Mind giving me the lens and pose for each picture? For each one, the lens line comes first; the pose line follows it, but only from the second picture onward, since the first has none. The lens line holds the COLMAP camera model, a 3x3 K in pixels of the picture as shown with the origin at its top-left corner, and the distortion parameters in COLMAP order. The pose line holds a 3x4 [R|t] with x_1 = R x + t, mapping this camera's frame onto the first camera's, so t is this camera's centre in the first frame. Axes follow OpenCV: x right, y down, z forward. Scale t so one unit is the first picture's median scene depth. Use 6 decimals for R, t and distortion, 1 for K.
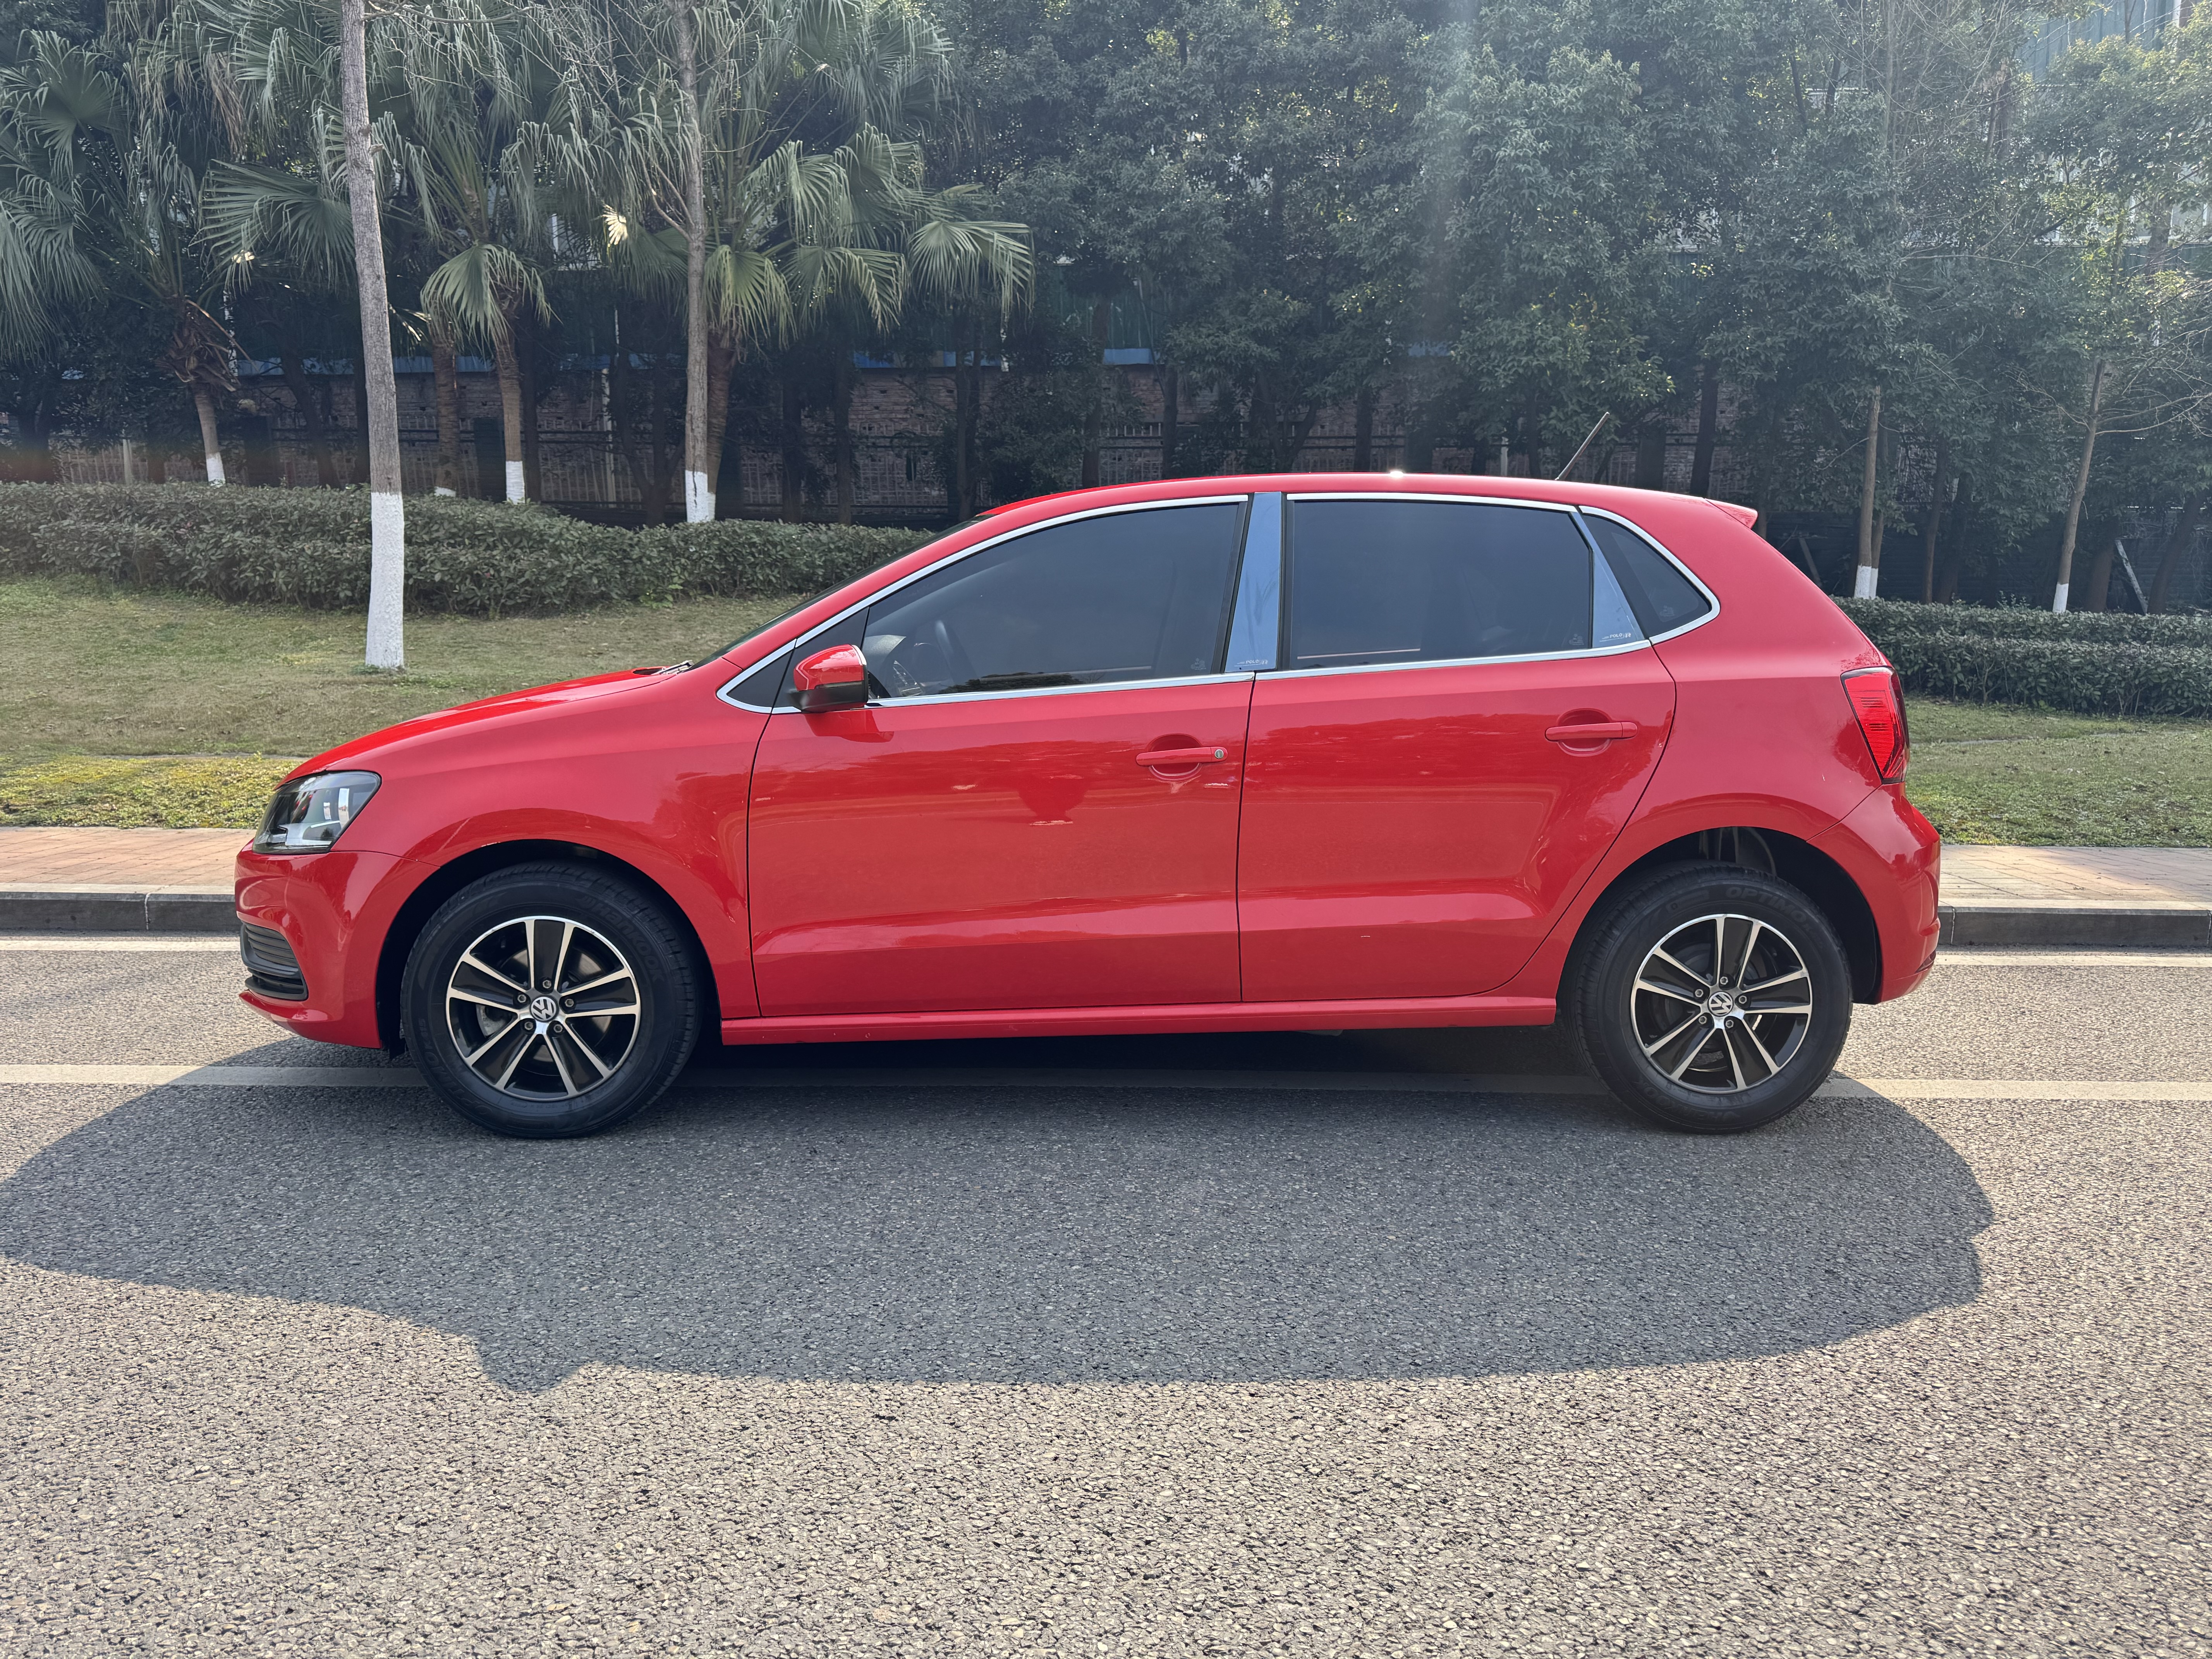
lens RADIAL K [[1577.5, 0, 1095.0], [0, 1577.5, 825.1], [0, 0, 1]] dist [0.034546, -0.046247]
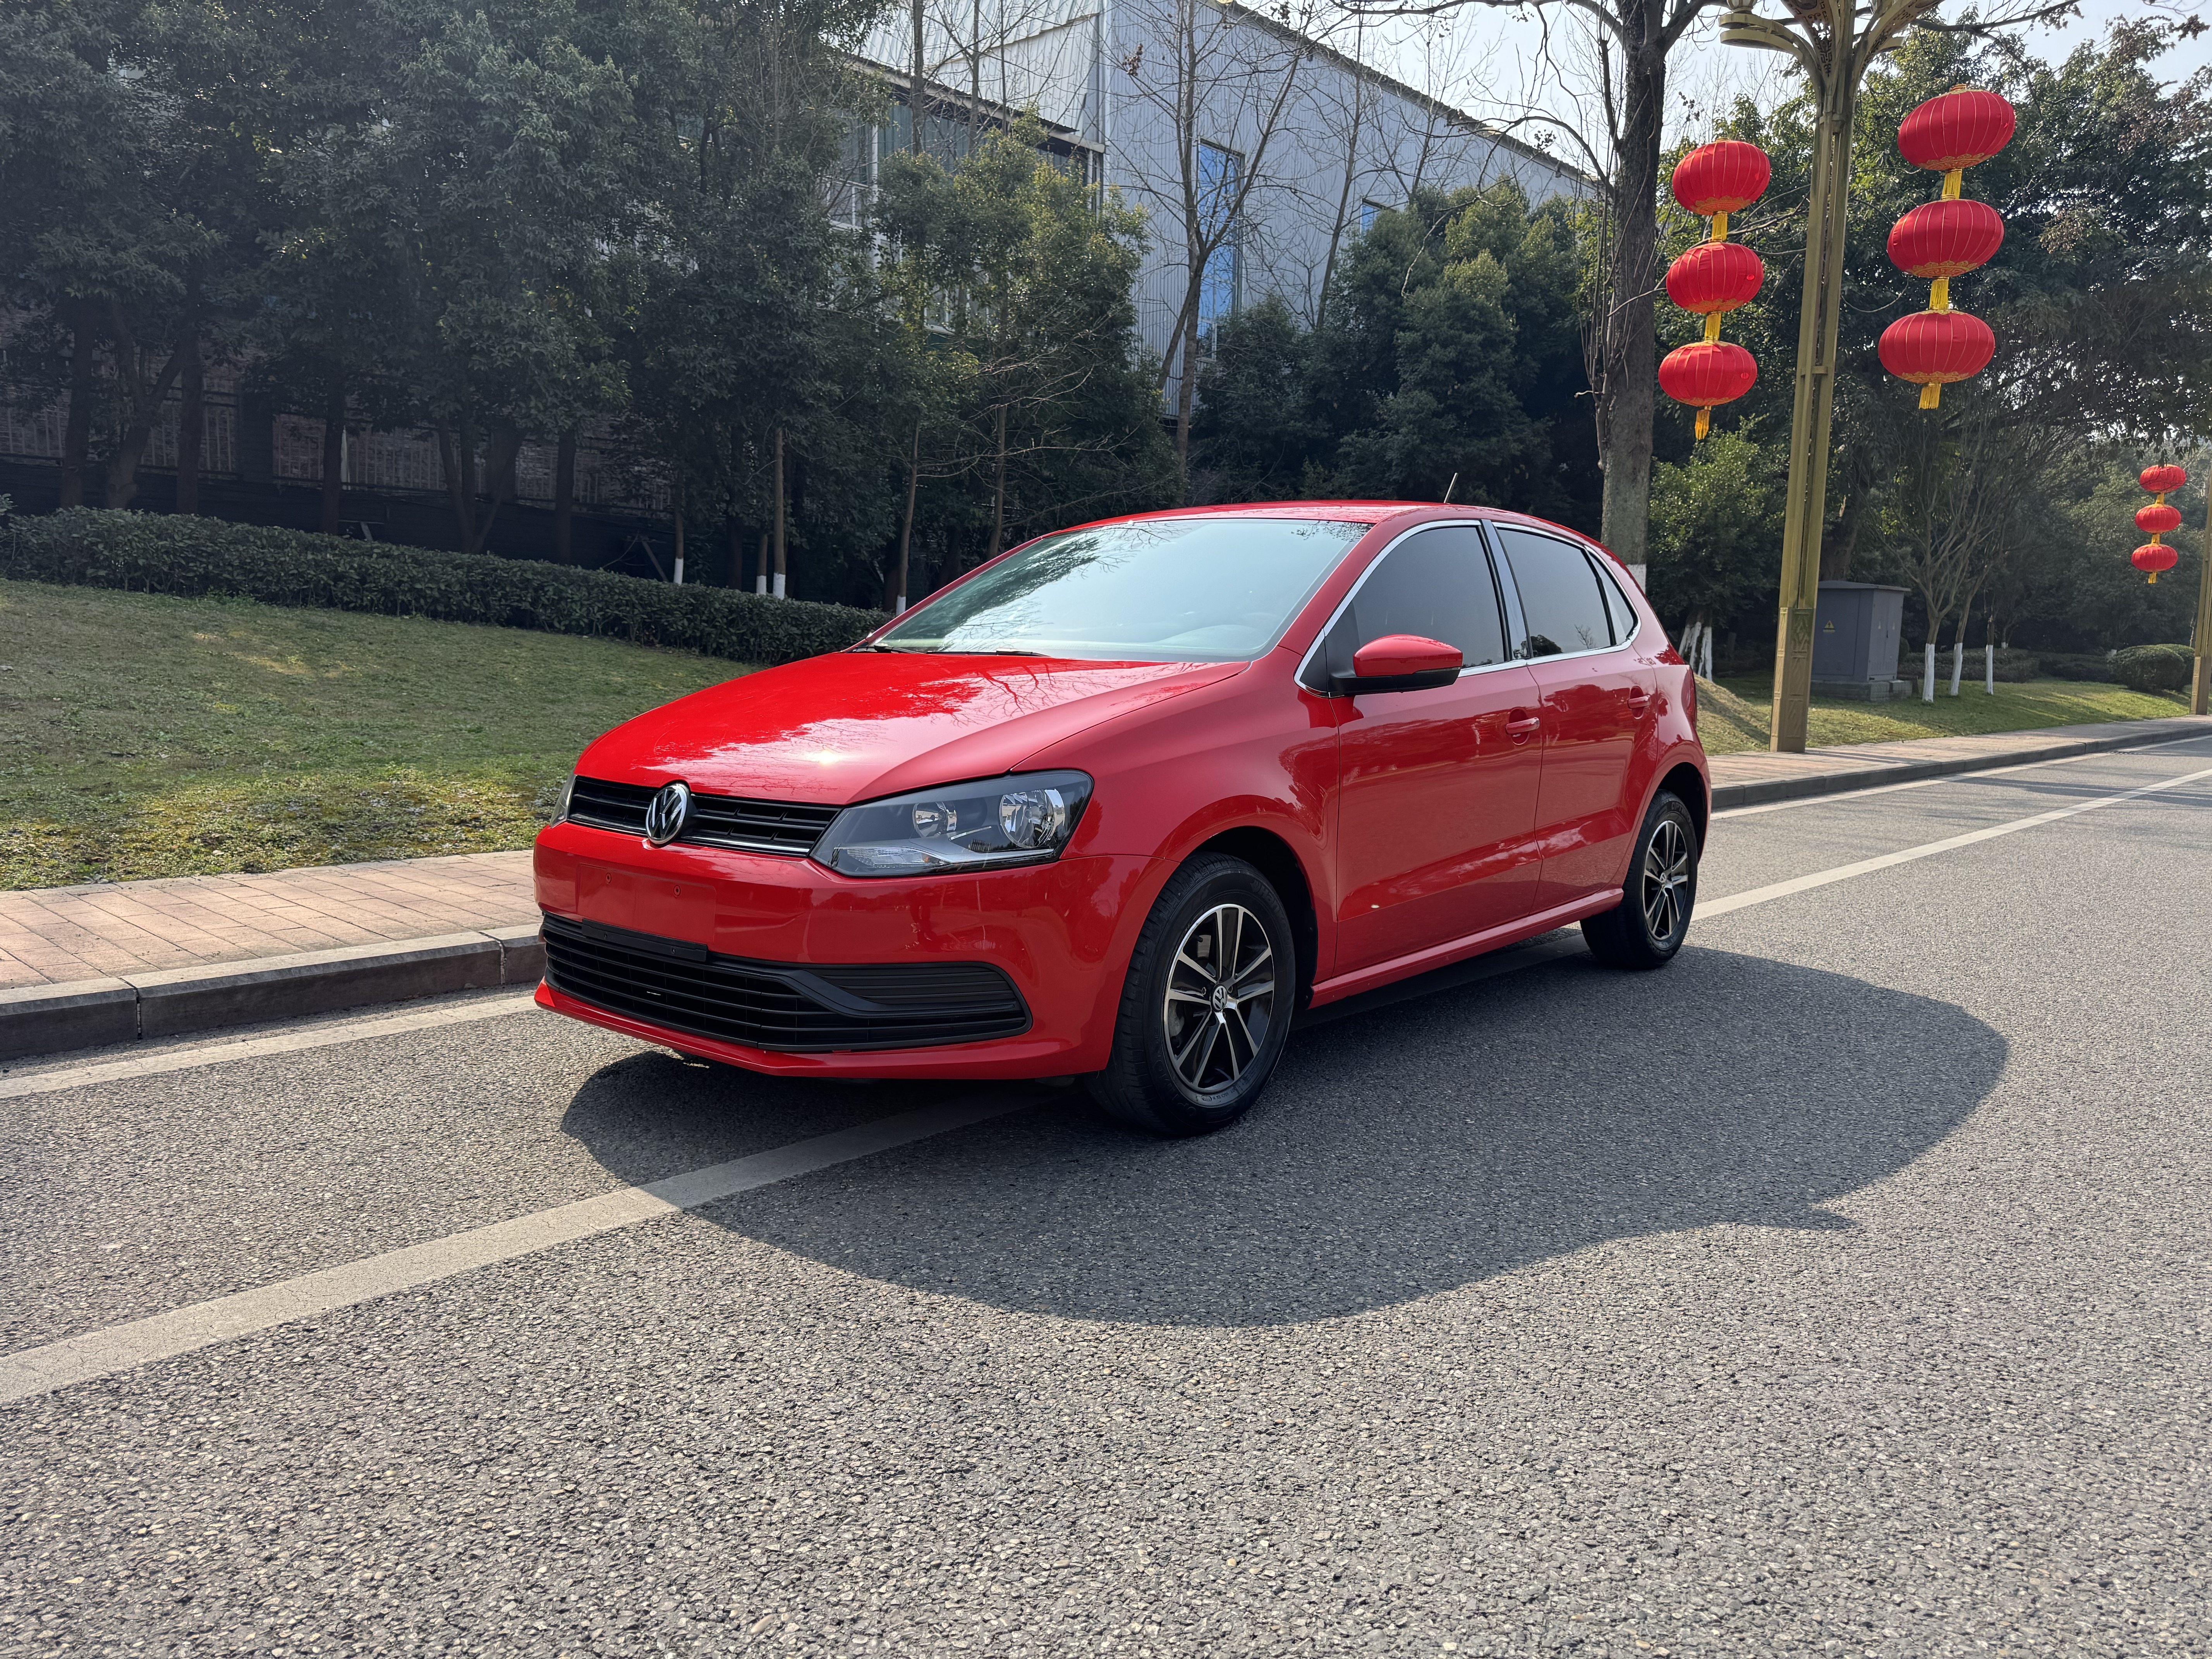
lens RADIAL K [[1577.5, 0, 1096.1], [0, 1577.5, 838.0], [0, 0, 1]] dist [0.034546, -0.046247]
pose [[0.680584, -0.072443, 0.729080, -0.226974], [0.063308, 0.997193, 0.039987, -0.005913], [-0.729930, 0.018942, 0.683259, 0.075796]]
